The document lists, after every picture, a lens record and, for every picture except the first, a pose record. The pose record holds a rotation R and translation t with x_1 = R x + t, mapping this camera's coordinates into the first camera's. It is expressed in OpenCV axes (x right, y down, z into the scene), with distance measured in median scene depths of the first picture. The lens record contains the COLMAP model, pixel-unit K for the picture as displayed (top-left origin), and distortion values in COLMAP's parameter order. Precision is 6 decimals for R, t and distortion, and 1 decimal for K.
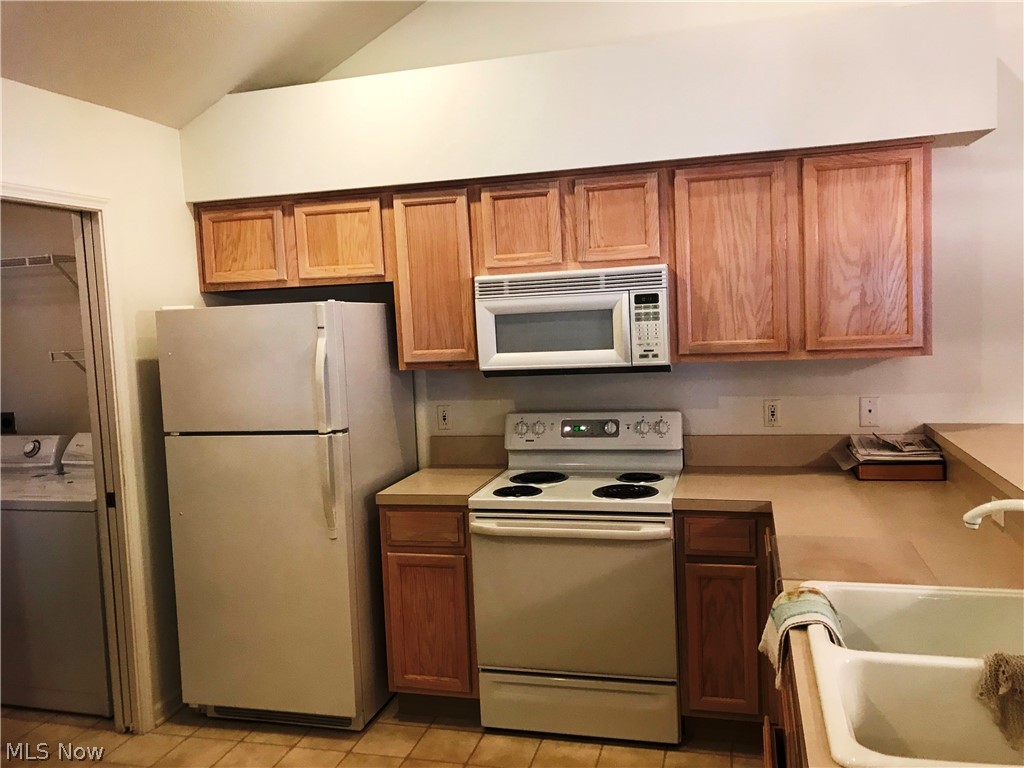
lens RADIAL K [[854.4, 0, 512.8], [0, 854.4, 383.0], [0, 0, 1]] dist [0.003929, 0.018502]
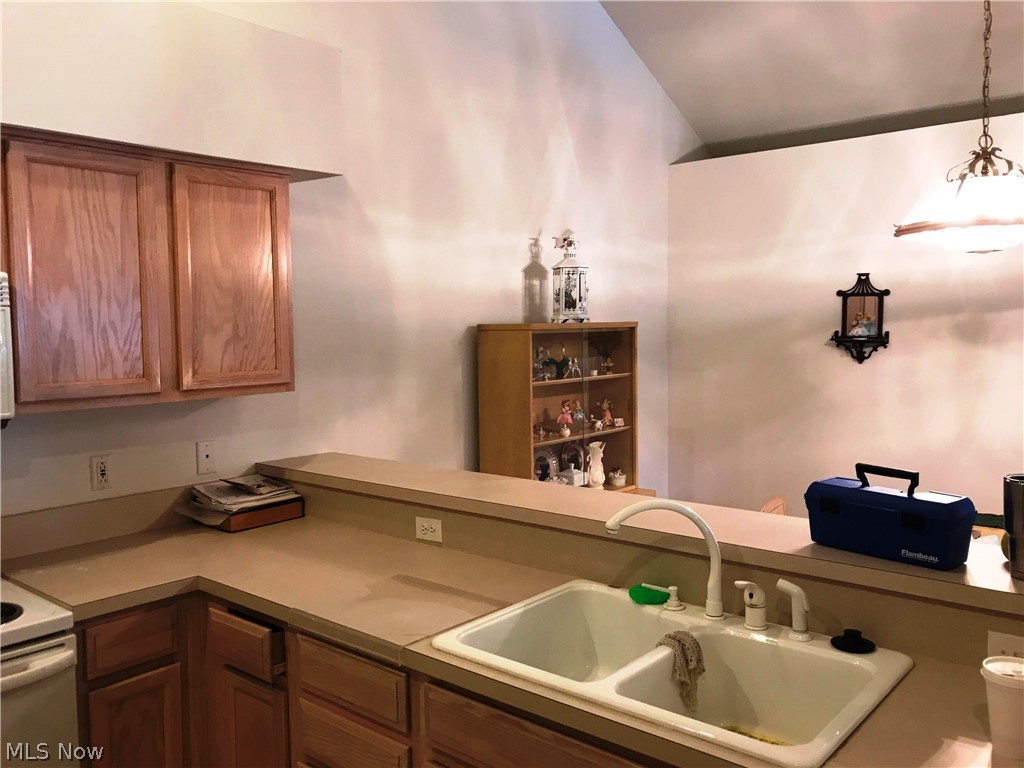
lens RADIAL K [[854.4, 0, 513.2], [0, 854.4, 382.1], [0, 0, 1]] dist [0.003929, 0.018502]
pose [[0.418499, -0.024100, 0.907898, -0.289347], [0.072991, 0.997307, -0.007172, -0.016729], [-0.905280, 0.069270, 0.419131, 0.354345]]
